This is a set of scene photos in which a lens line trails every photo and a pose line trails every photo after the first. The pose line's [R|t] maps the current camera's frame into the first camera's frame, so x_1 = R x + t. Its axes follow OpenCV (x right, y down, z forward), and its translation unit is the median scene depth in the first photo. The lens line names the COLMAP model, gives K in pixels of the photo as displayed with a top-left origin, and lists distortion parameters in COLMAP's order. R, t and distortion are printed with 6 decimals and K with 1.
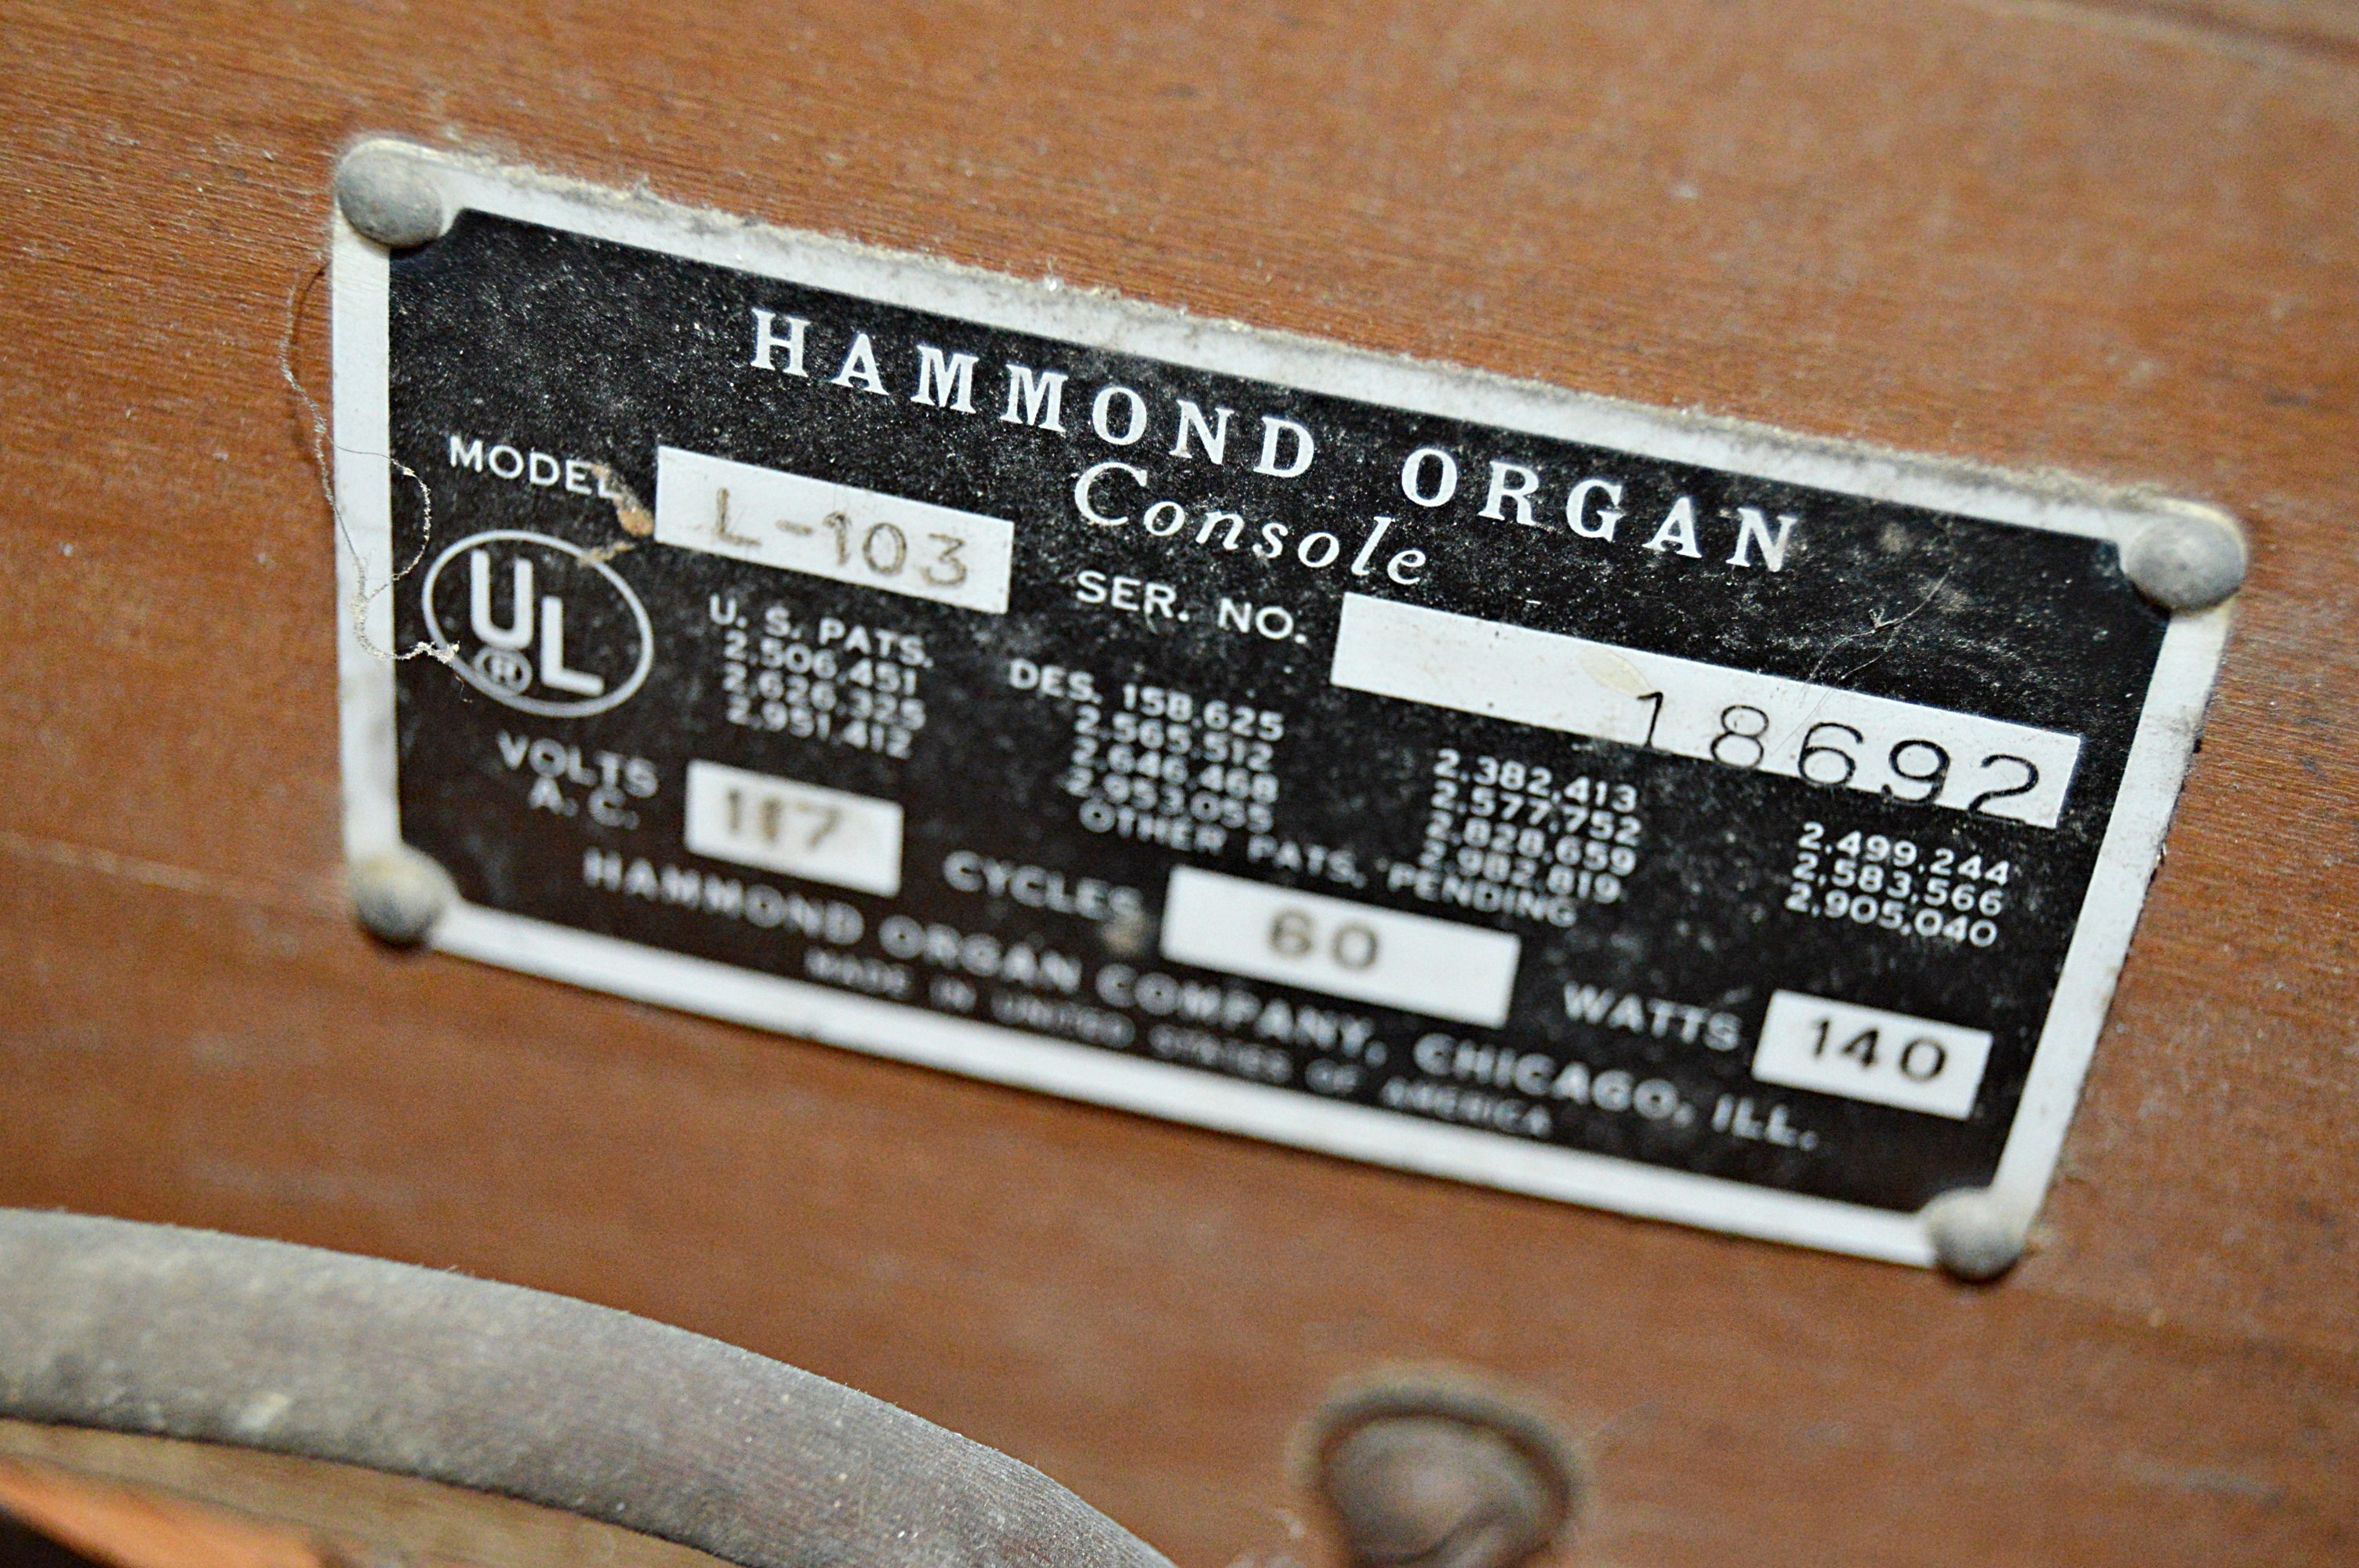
lens RADIAL K [[4900.2, 0, 1179.5], [0, 4900.2, 784.0], [0, 0, 1]] dist [0.028306, -0.429636]
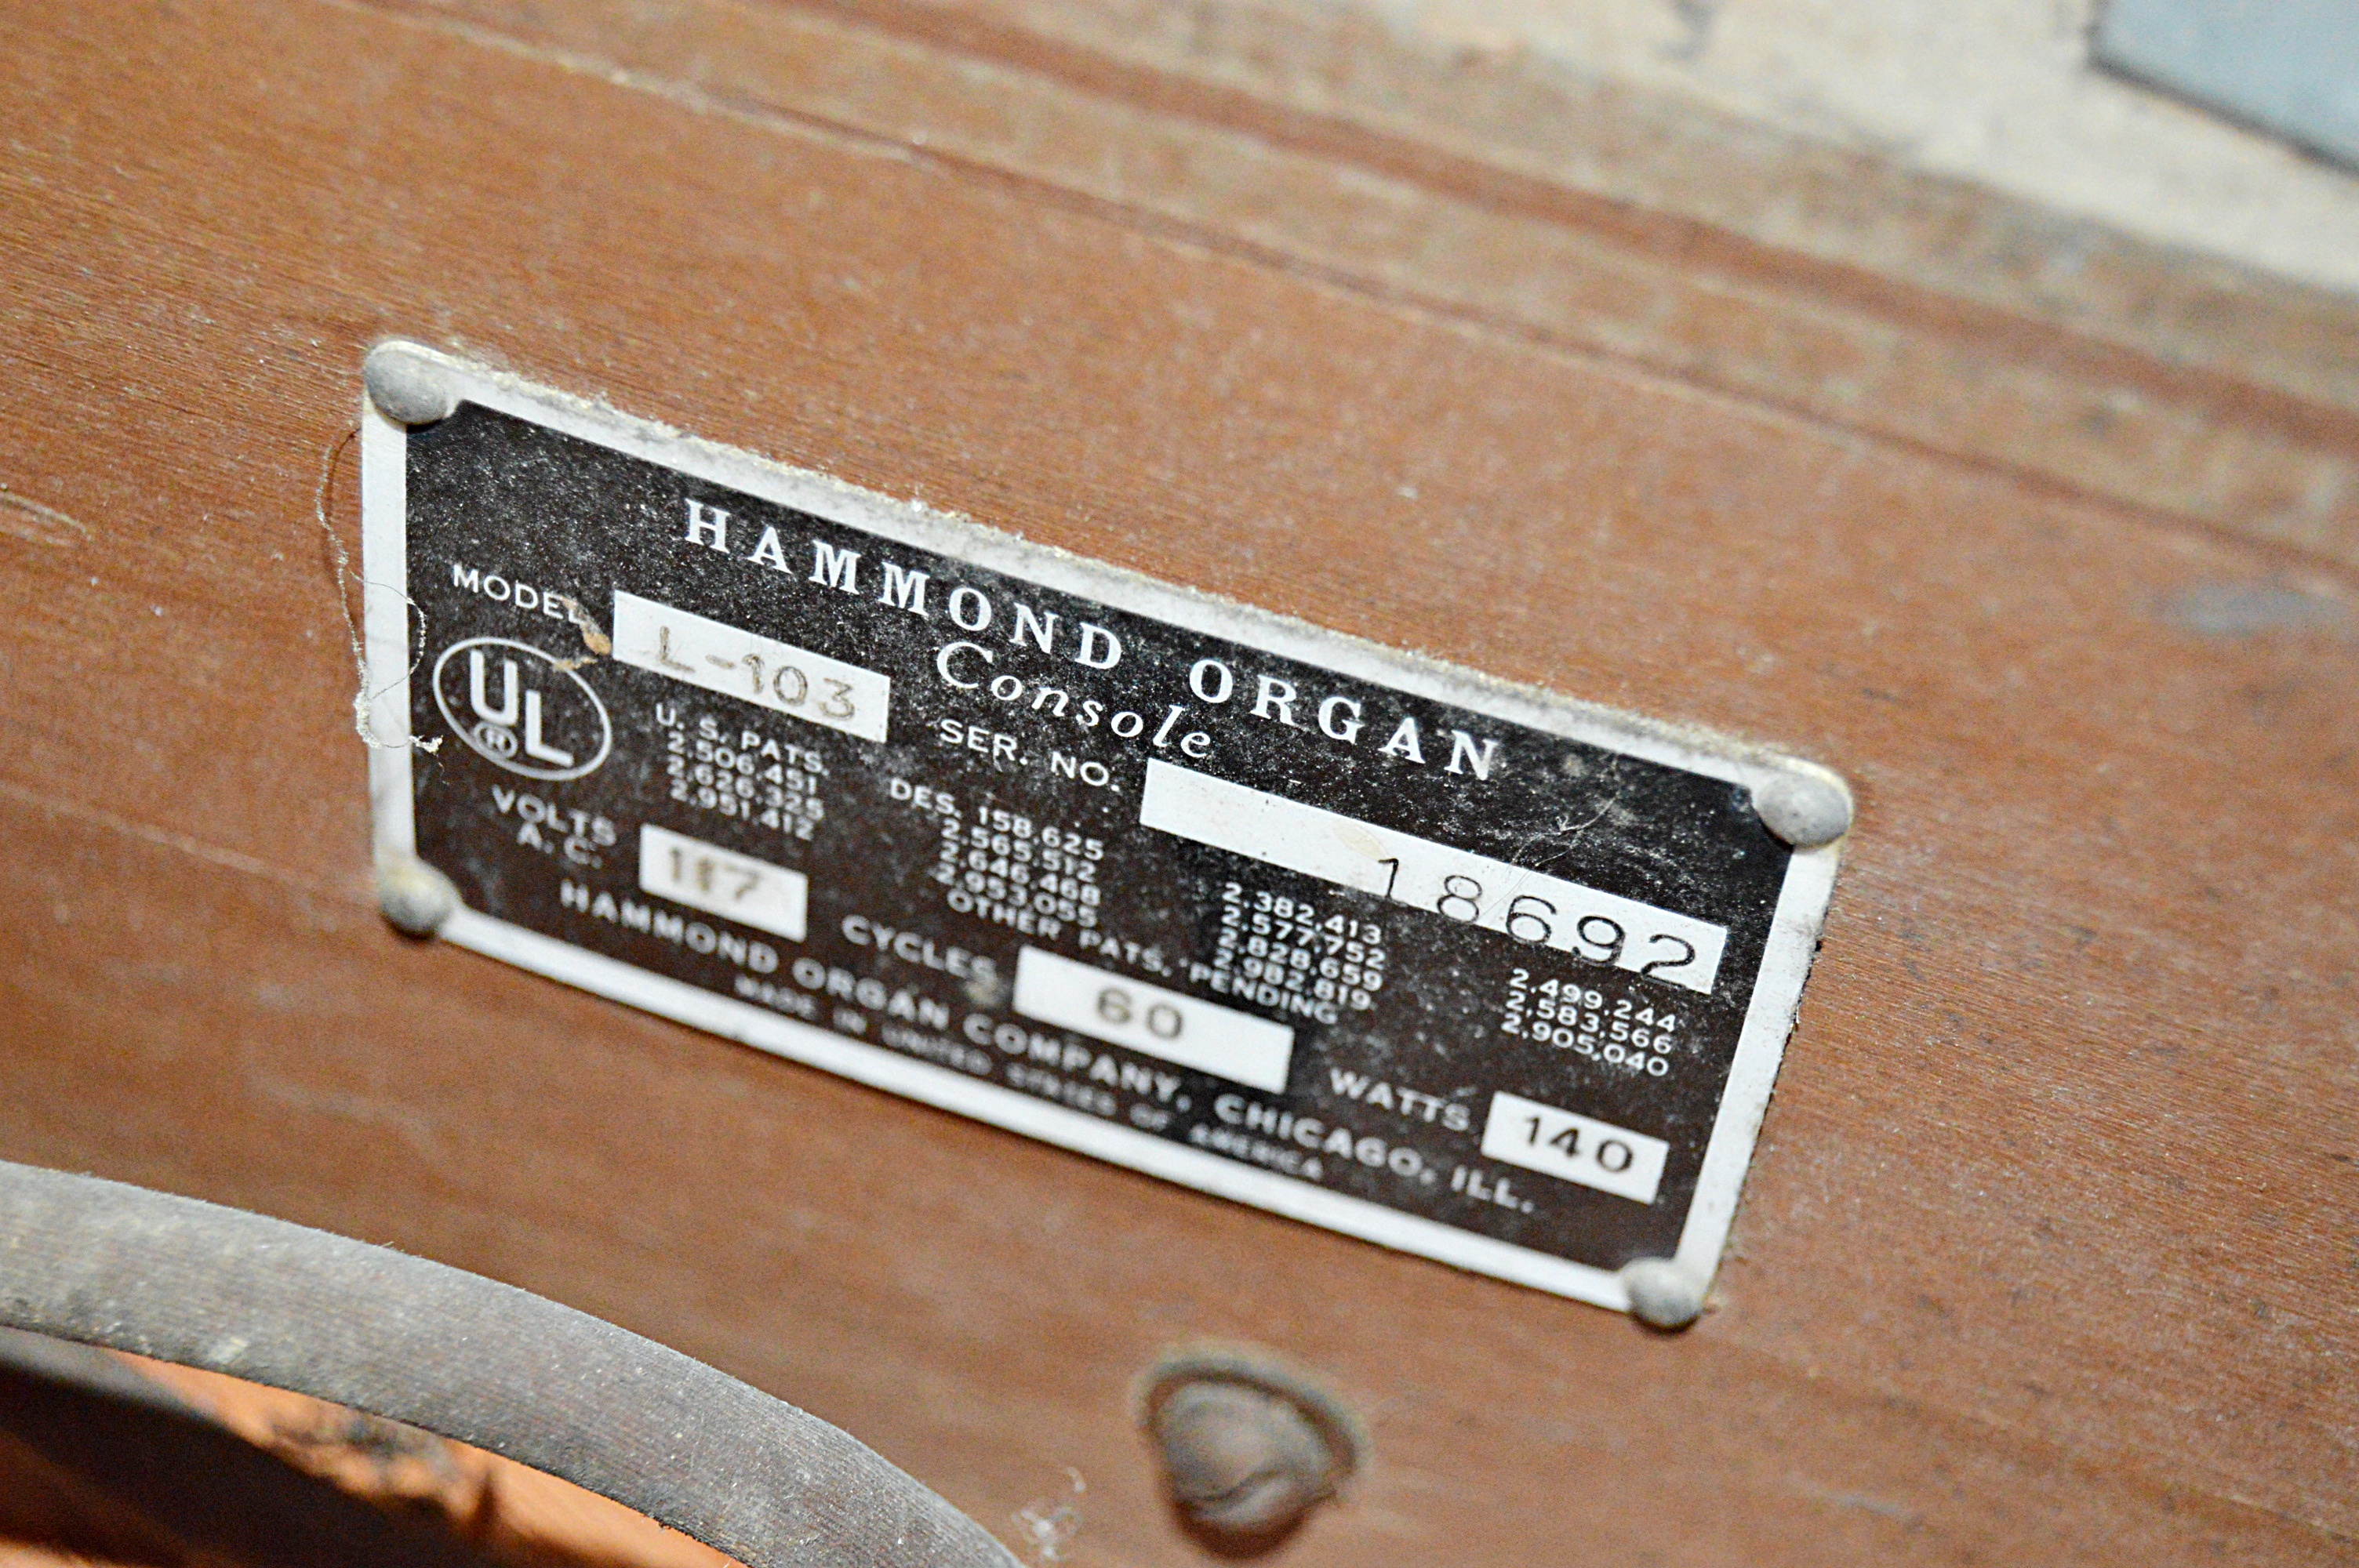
lens RADIAL K [[4900.2, 0, 1179.5], [0, 4900.2, 784.0], [0, 0, 1]] dist [0.028306, -0.429636]
pose [[0.994213, 0.084296, -0.066588, 0.120540], [-0.079852, 0.994566, 0.066799, -0.112114], [0.071857, -0.061095, 0.995542, -0.225509]]
